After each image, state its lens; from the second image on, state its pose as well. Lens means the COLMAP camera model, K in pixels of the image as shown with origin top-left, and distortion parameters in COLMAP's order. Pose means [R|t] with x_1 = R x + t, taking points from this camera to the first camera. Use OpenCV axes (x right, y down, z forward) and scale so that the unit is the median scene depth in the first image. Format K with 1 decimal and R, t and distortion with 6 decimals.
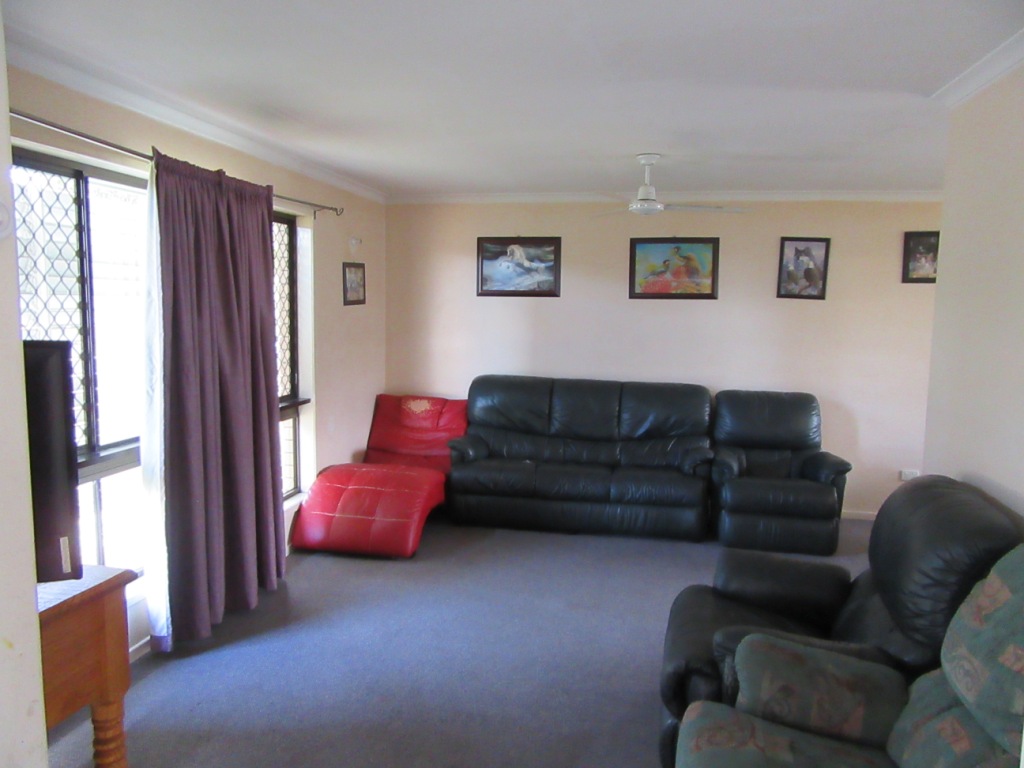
lens RADIAL K [[747.4, 0, 517.6], [0, 747.4, 385.6], [0, 0, 1]] dist [-0.005450, -0.004992]
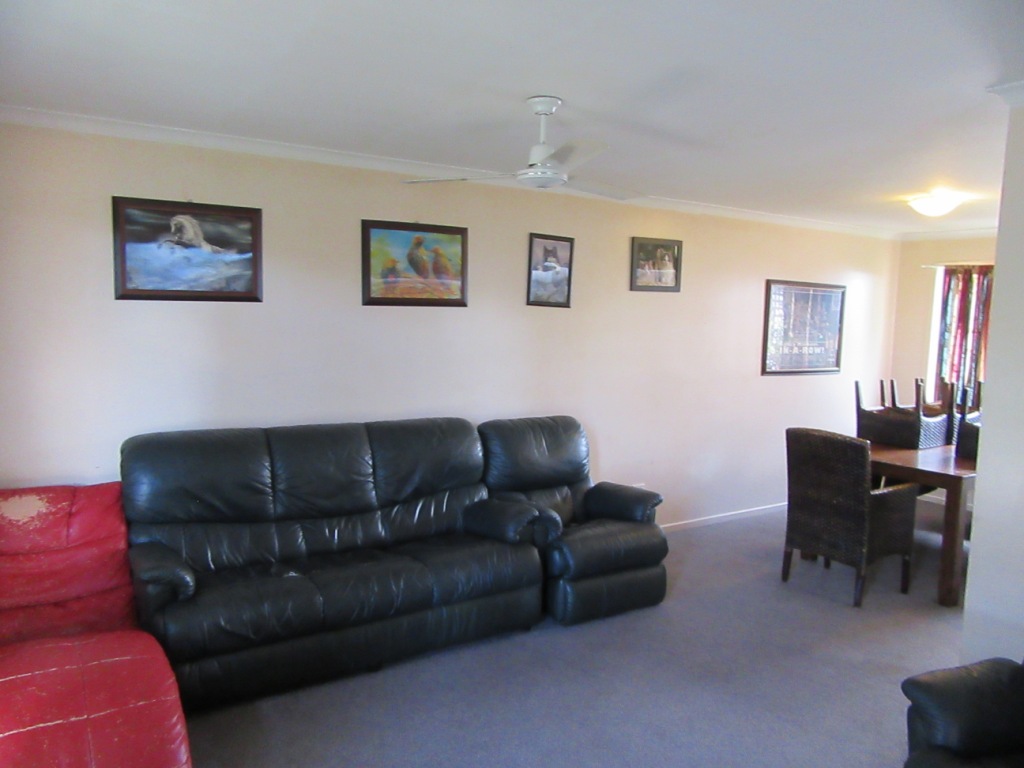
lens RADIAL K [[747.4, 0, 517.6], [0, 747.4, 385.6], [0, 0, 1]] dist [-0.005450, -0.004992]
pose [[0.718990, -0.070242, 0.691462, -0.245678], [0.070717, 0.997110, 0.027759, -0.050413], [-0.691413, 0.028940, 0.721880, 0.395935]]
